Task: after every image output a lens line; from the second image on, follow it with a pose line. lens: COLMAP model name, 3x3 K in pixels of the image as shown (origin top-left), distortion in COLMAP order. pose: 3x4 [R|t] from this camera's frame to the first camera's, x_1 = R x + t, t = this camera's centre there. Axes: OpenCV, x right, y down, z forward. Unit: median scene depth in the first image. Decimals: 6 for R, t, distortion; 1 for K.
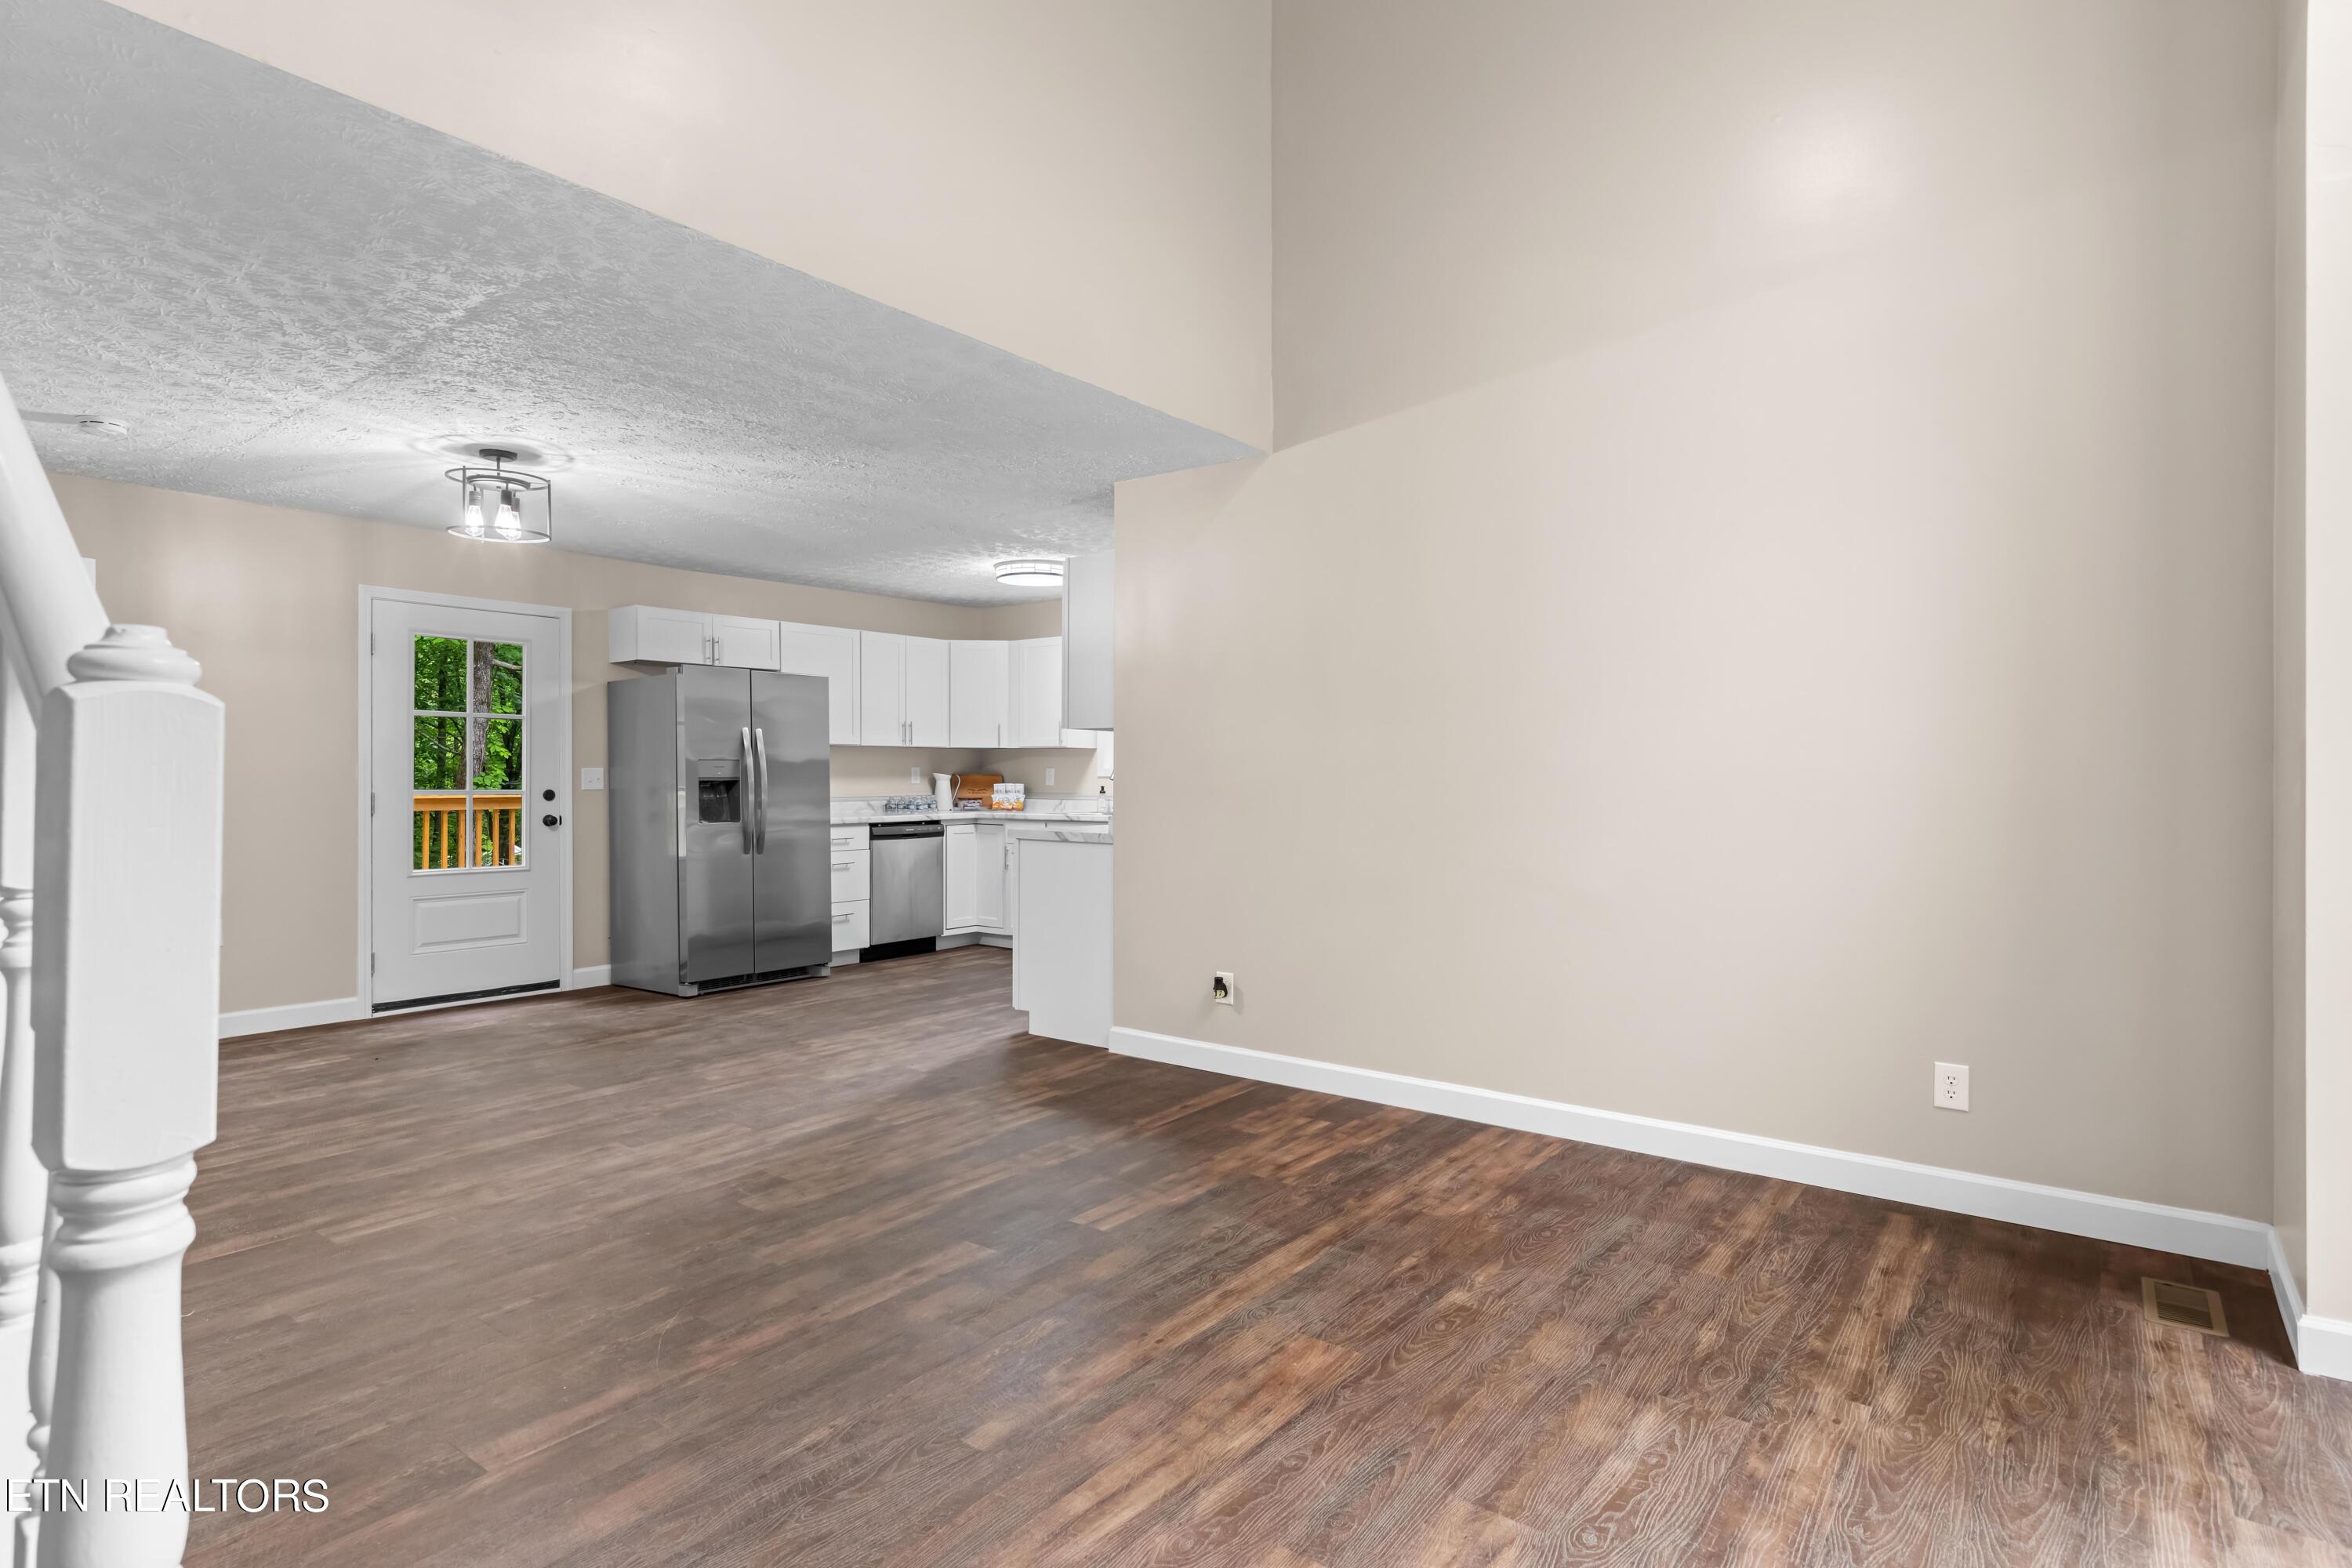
lens RADIAL K [[1209.2, 0, 1173.7], [0, 1209.2, 782.7], [0, 0, 1]] dist [0.005342, -0.000059]
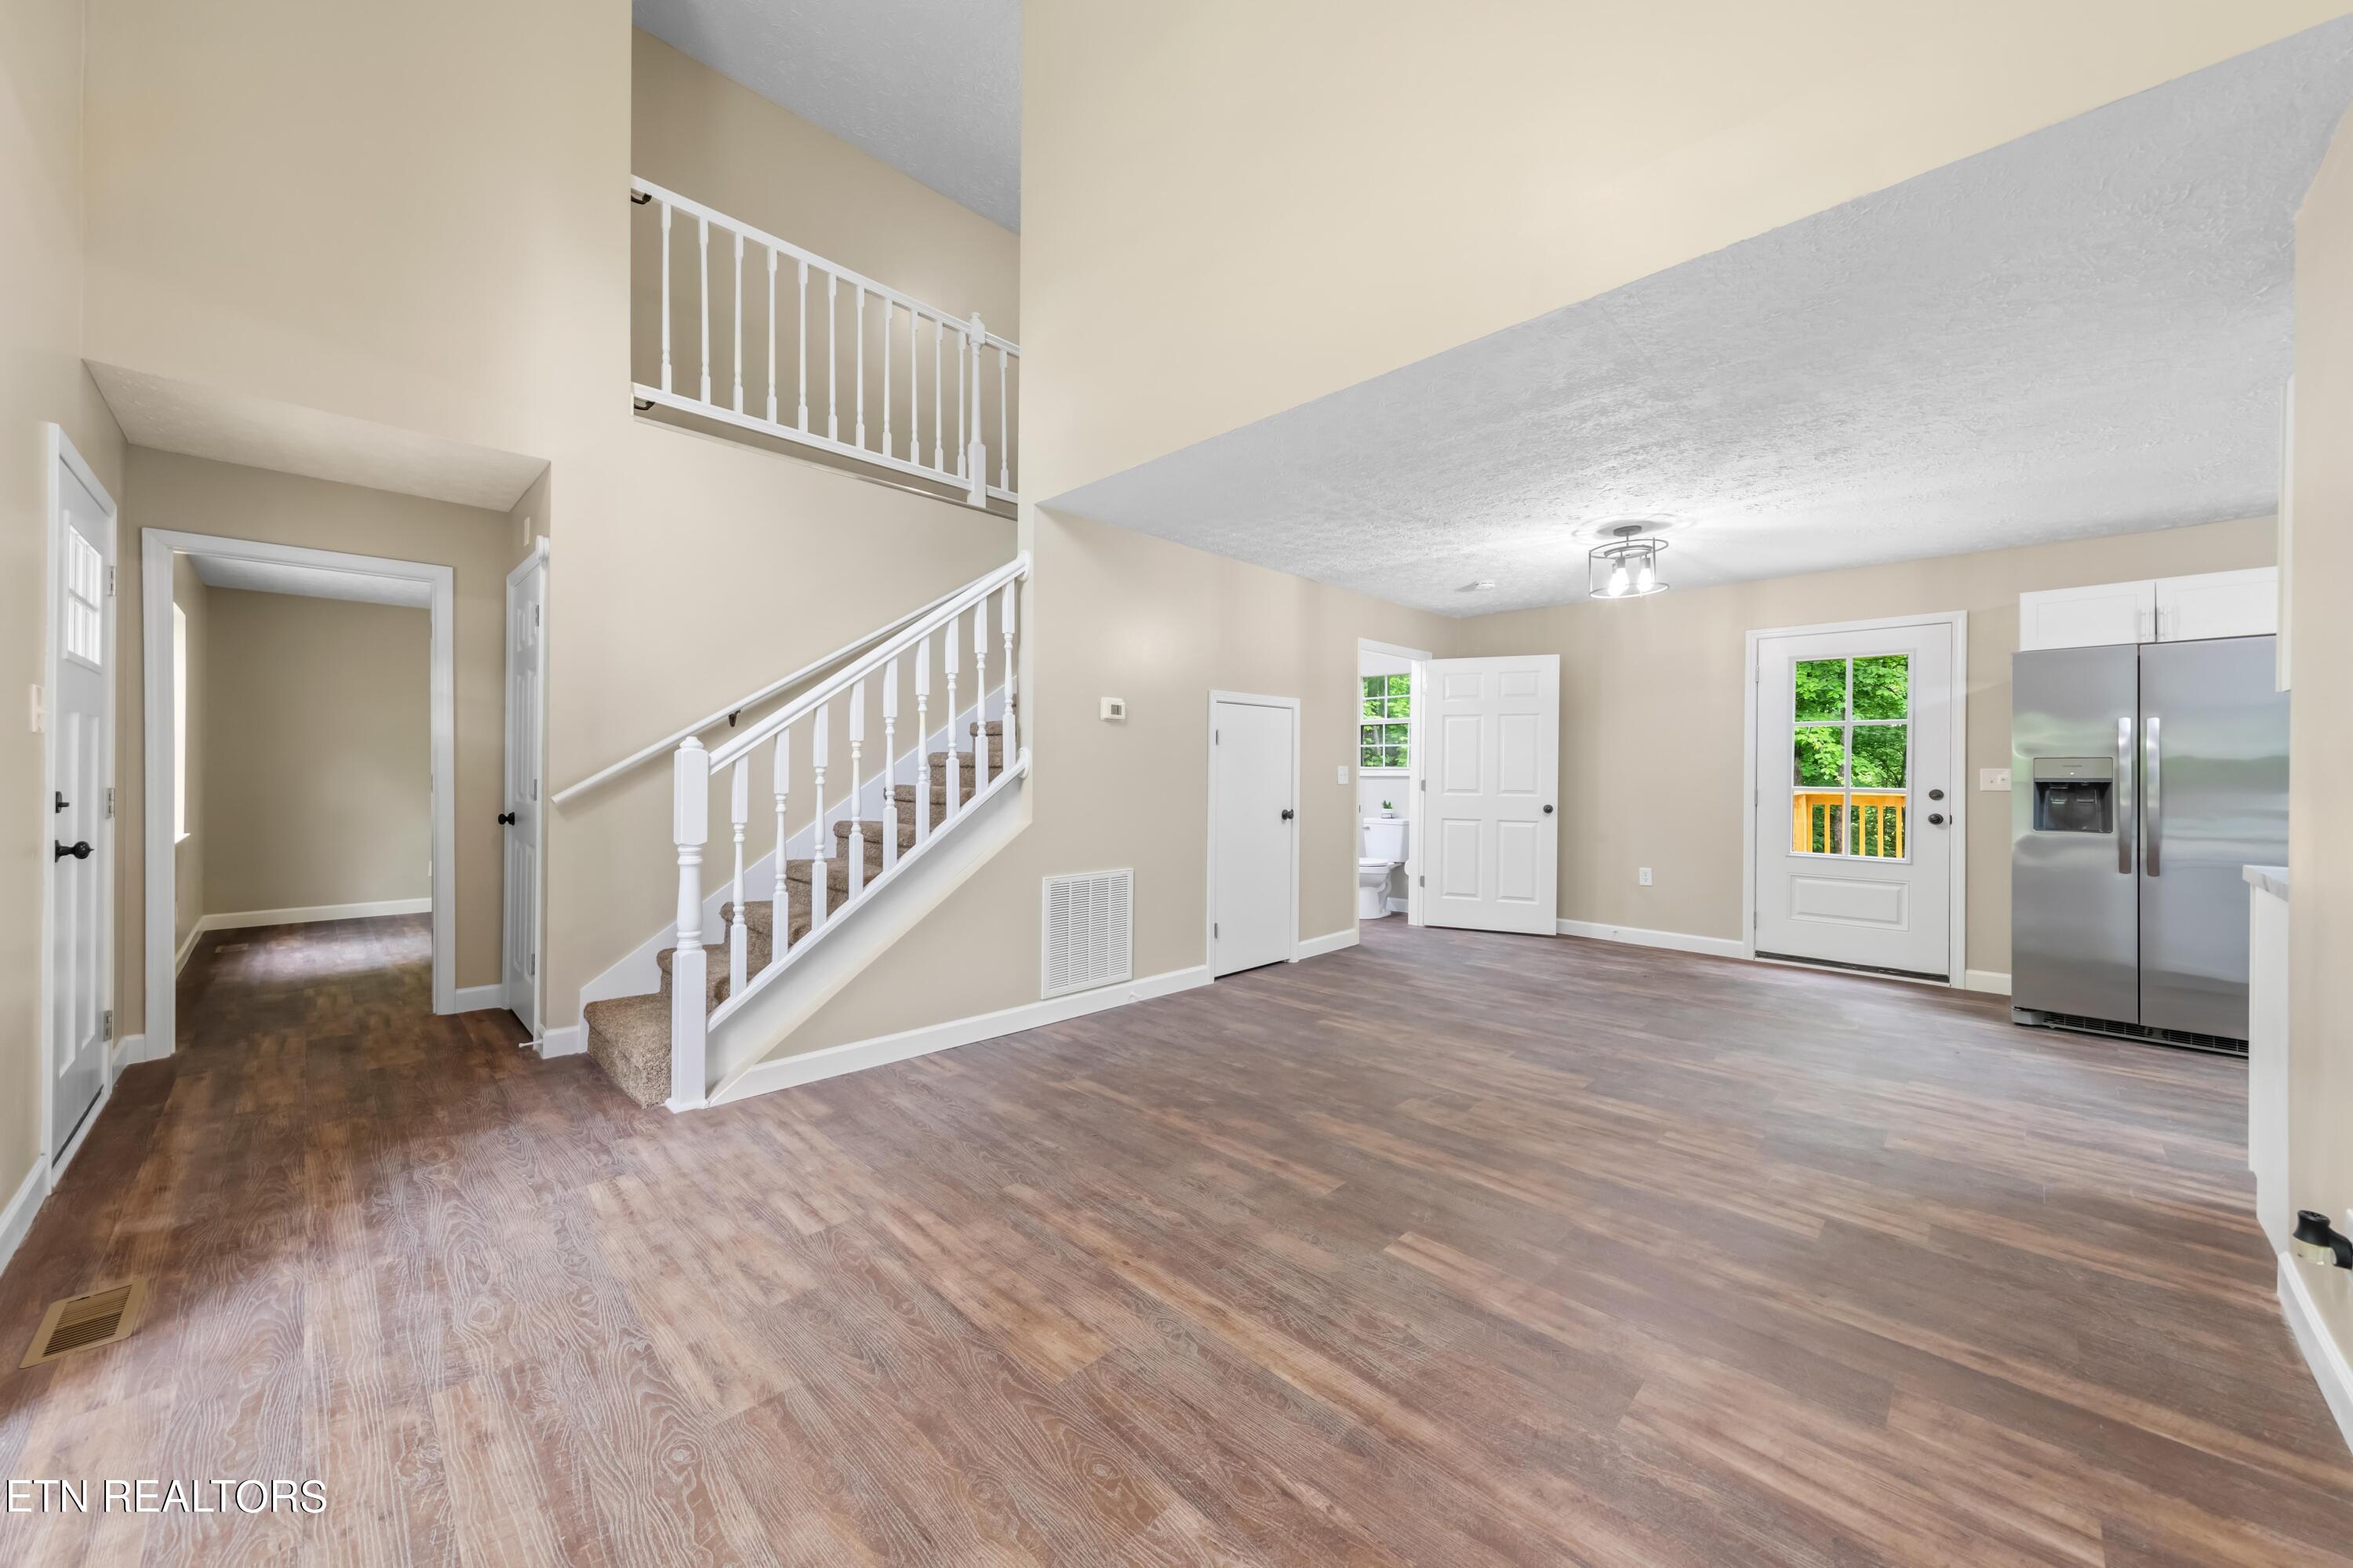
lens RADIAL K [[852.1, 0, 1159.0], [0, 852.1, 769.3], [0, 0, 1]] dist [0.002292, -0.000554]
pose [[-0.137101, -0.004178, -0.990548, 0.486064], [-0.012644, 0.999917, -0.002467, -0.002057], [0.990476, 0.012186, -0.137142, 0.704779]]
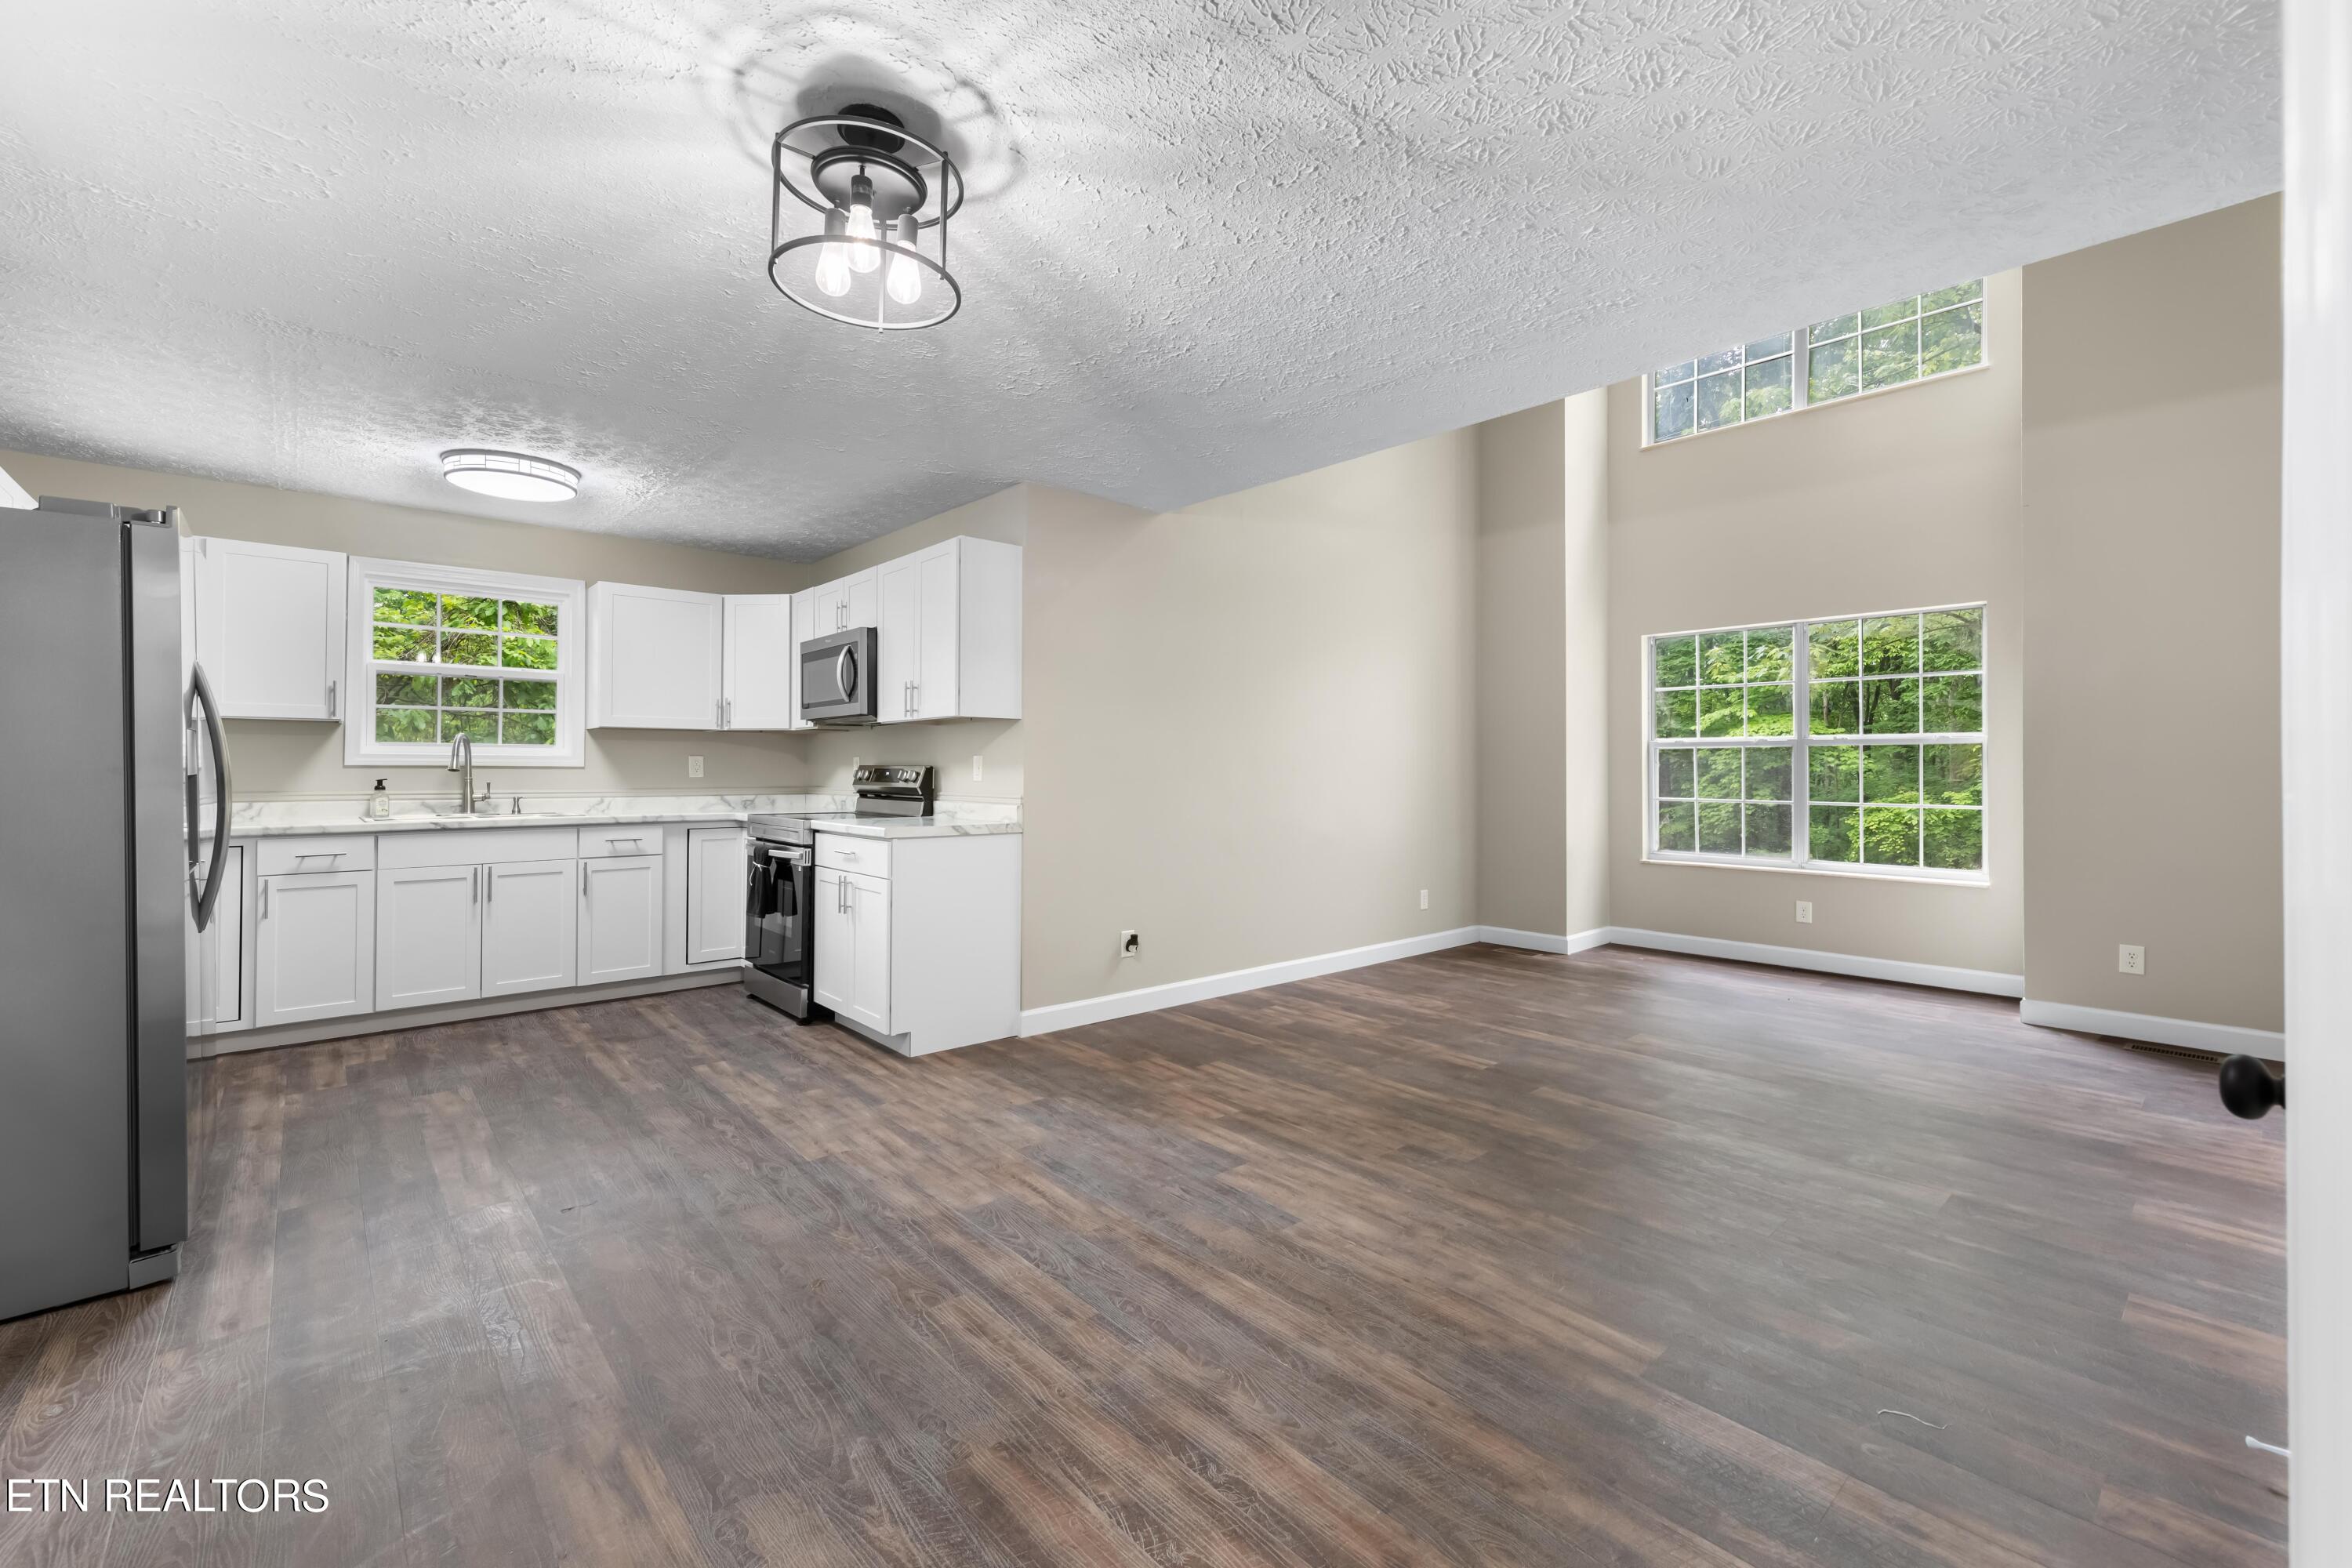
lens RADIAL K [[977.9, 0, 1168.4], [0, 977.9, 758.5], [0, 0, 1]] dist [0.004956, -0.000785]
pose [[0.191415, 0.008368, 0.981474, -1.050271], [0.004039, 0.999948, -0.009313, -0.004545], [-0.981501, 0.005747, 0.191371, 0.903620]]
